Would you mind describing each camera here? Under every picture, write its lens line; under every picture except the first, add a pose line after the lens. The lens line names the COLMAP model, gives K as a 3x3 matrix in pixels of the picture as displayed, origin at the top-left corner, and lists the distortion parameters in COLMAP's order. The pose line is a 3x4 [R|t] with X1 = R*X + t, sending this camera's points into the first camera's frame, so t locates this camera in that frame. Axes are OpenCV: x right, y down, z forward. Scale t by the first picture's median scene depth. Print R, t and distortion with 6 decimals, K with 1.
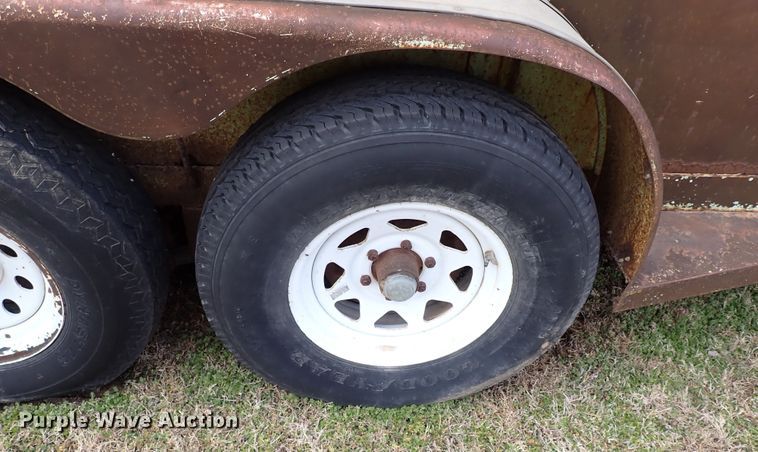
lens RADIAL K [[553.1, 0, 378.4], [0, 553.1, 285.4], [0, 0, 1]] dist [0.006065, -0.004715]
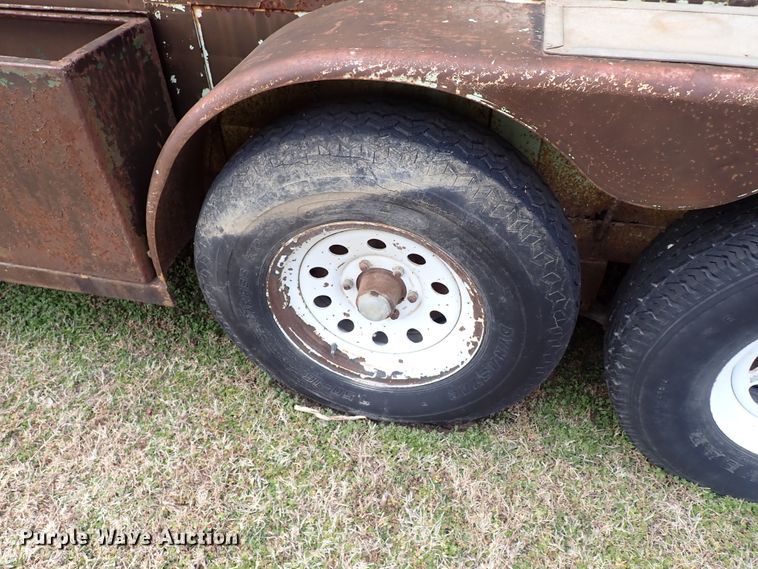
lens RADIAL K [[552.6, 0, 379.0], [0, 552.6, 284.5], [0, 0, 1]] dist [0.000840, -0.003695]
pose [[0.953713, 0.135524, -0.268449, -0.462959], [-0.144098, 0.989486, -0.012401, -0.036614], [0.263946, 0.050510, 0.963214, -0.045905]]
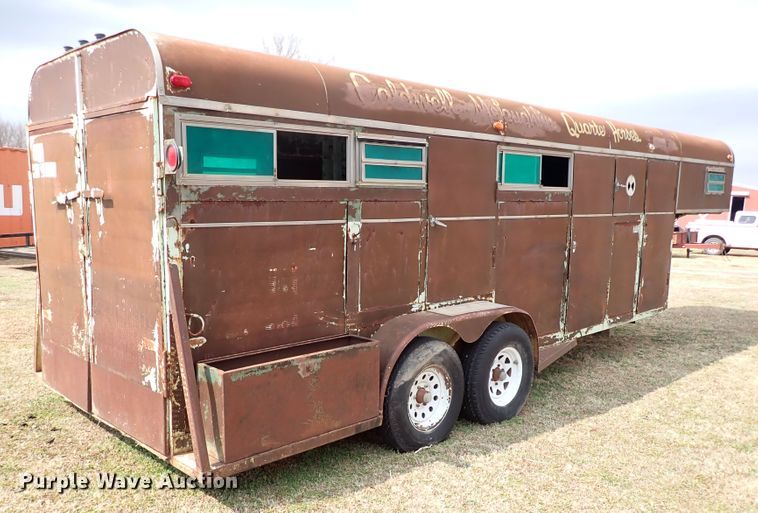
lens RADIAL K [[646.9, 0, 378.3], [0, 646.9, 268.9], [0, 0, 1]] dist [-0.008145, -0.005902]
pose [[0.753171, -0.122227, 0.646370, -3.329877], [0.471078, 0.786043, -0.400277, 0.785696], [-0.459150, 0.605968, 0.649603, -1.885163]]
